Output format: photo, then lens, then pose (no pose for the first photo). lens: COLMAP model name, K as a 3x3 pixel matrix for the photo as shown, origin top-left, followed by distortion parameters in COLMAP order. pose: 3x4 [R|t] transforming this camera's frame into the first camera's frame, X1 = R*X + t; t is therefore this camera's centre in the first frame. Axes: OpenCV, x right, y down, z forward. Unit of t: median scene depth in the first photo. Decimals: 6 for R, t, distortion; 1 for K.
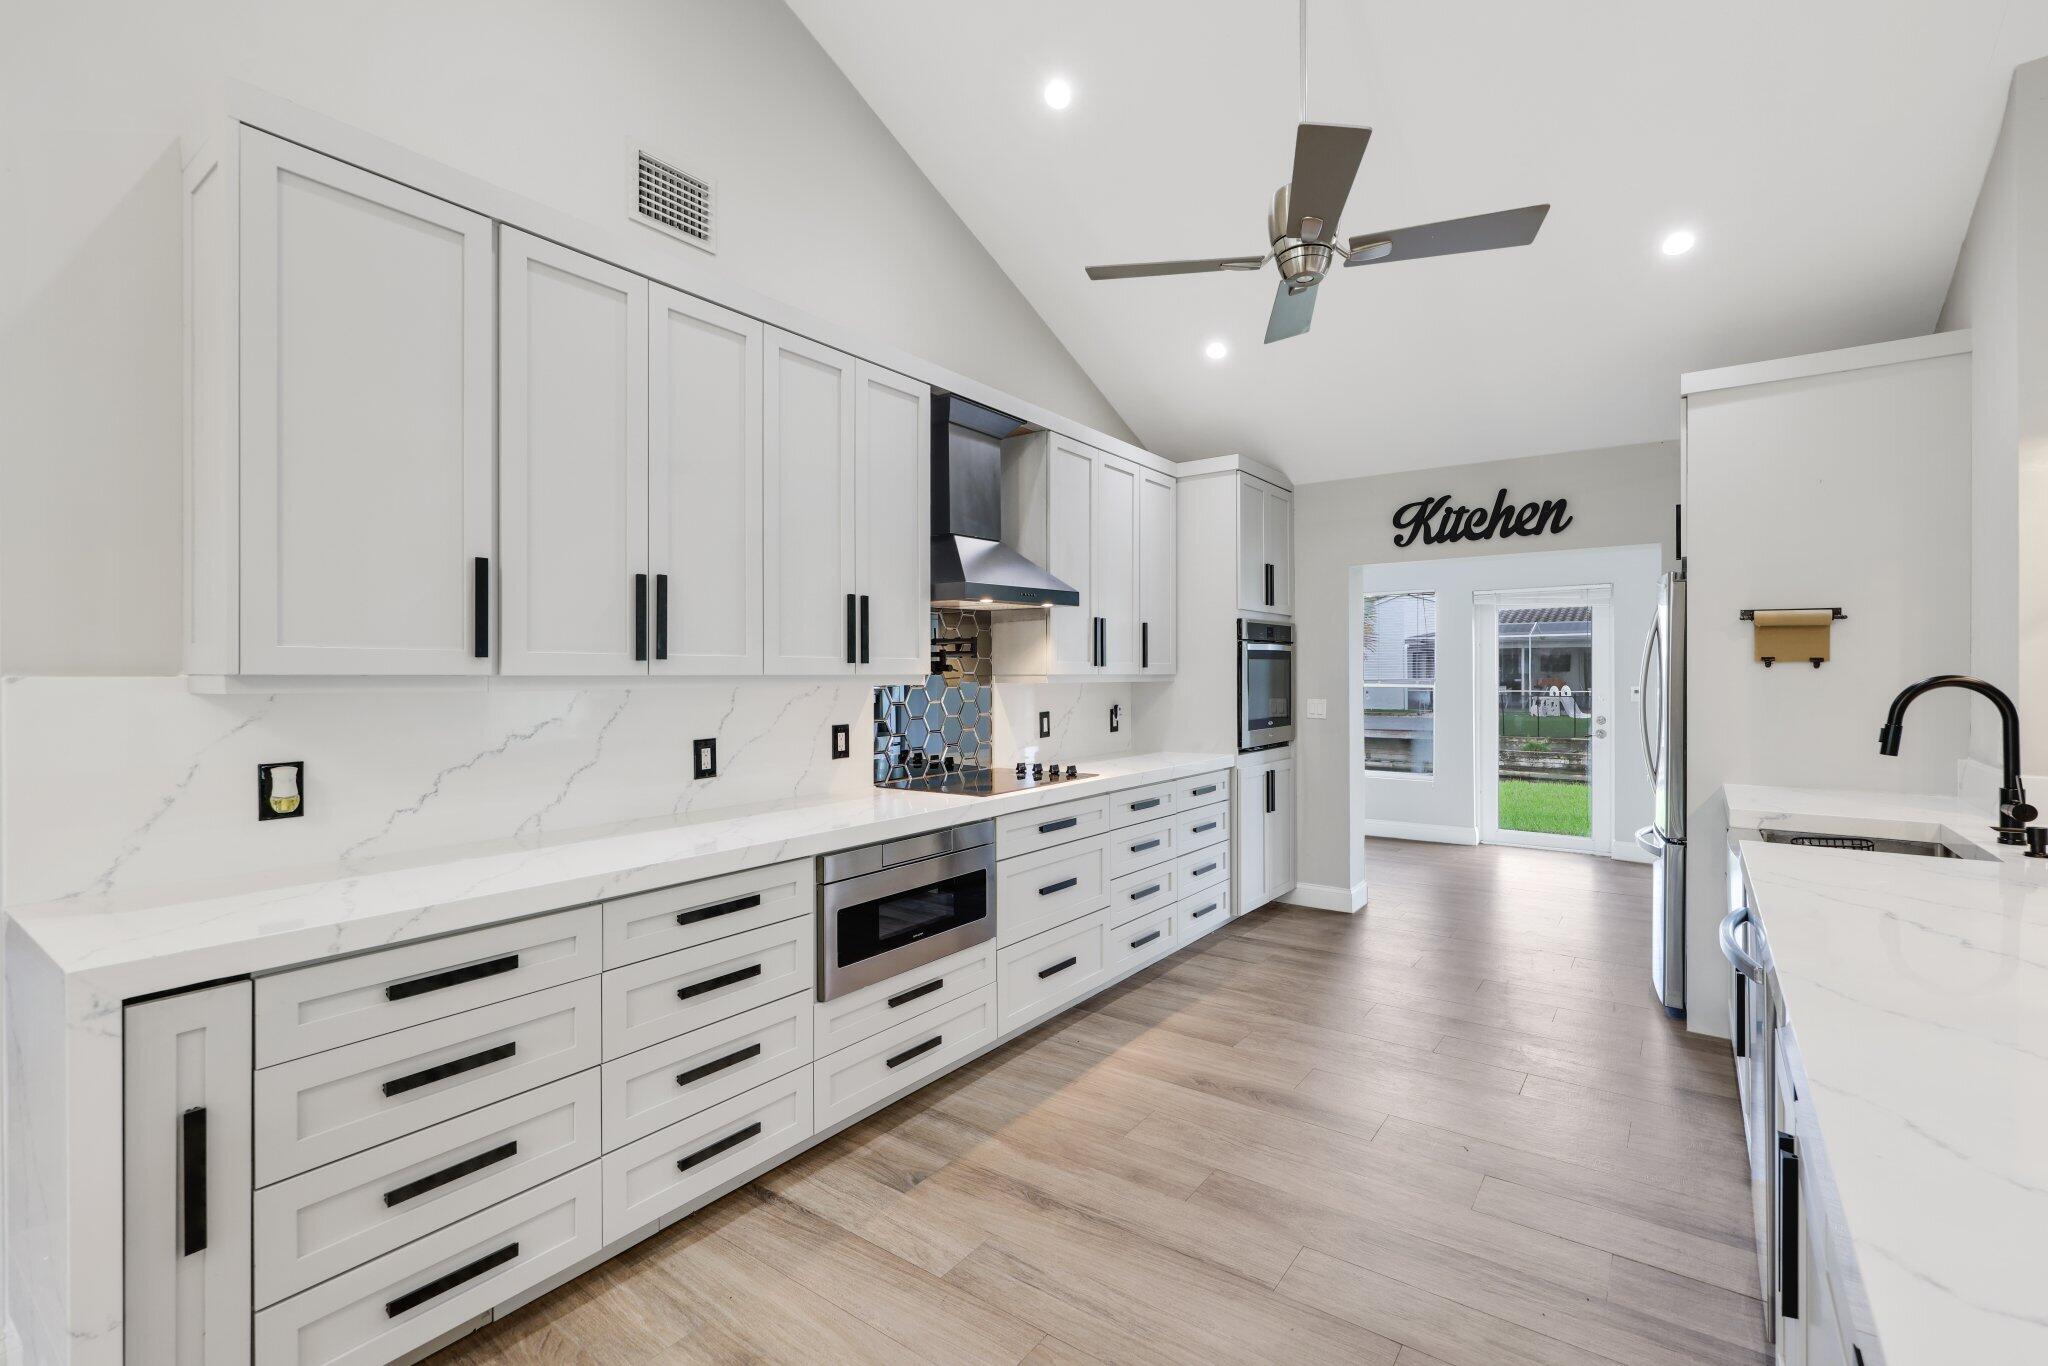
lens RADIAL K [[901.0, 0, 1024.0], [0, 901.0, 683.0], [0, 0, 1]] dist [-0.003765, -0.000651]
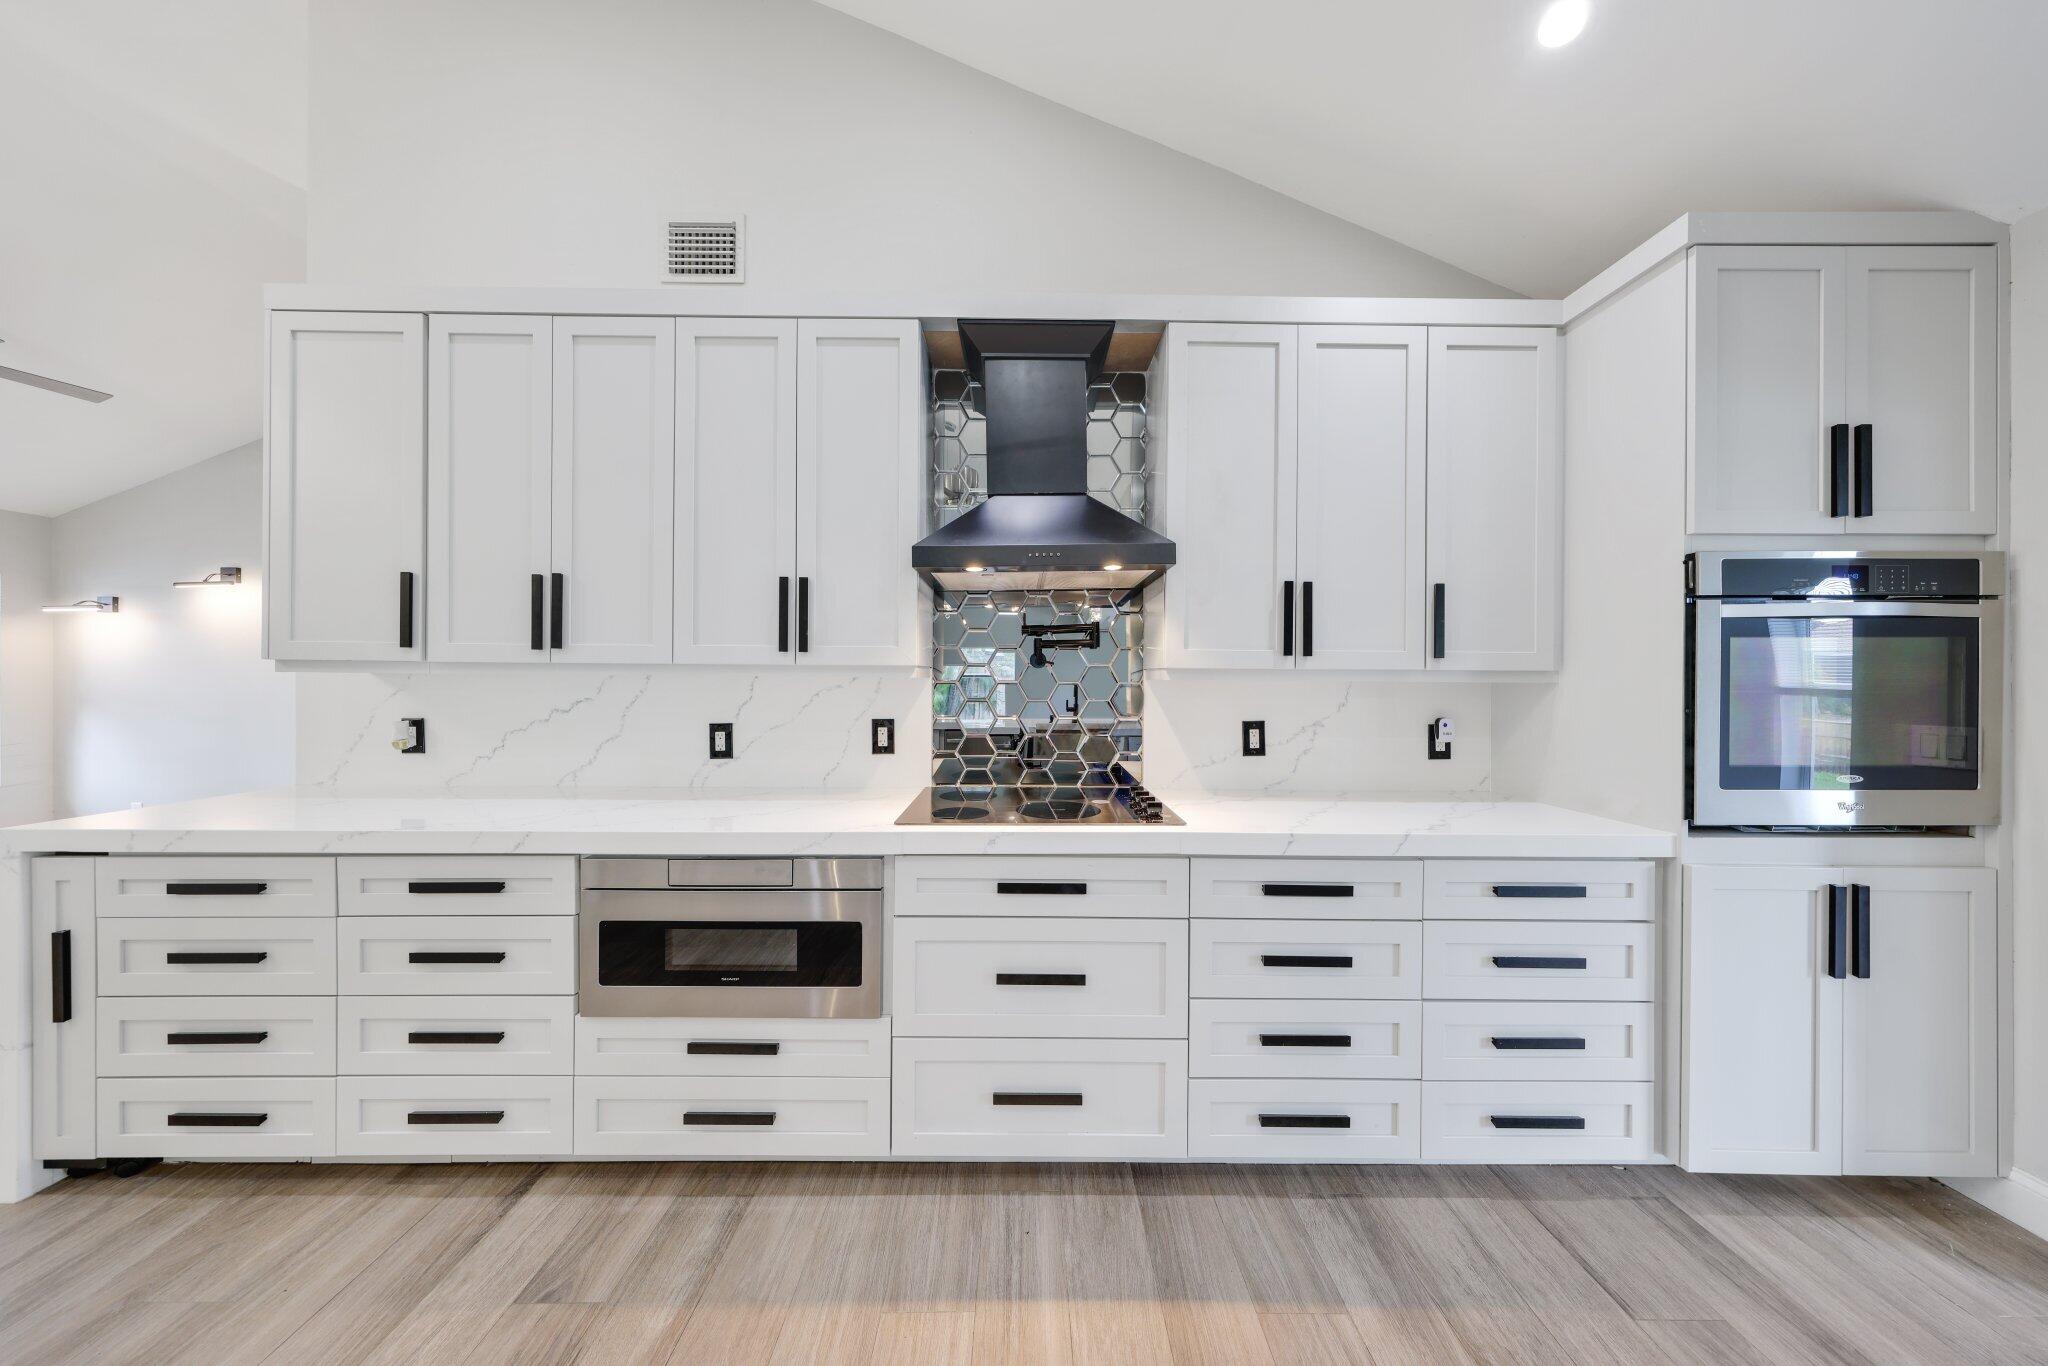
lens RADIAL K [[605.8, 0, 1025.5], [0, 605.8, 680.4], [0, 0, 1]] dist [-0.000817, -0.000001]
pose [[0.598949, 0.010341, -0.800720, 0.438258], [-0.016139, 0.999869, 0.000842, 0.002662], [0.800624, 0.012418, 0.599038, 0.800524]]
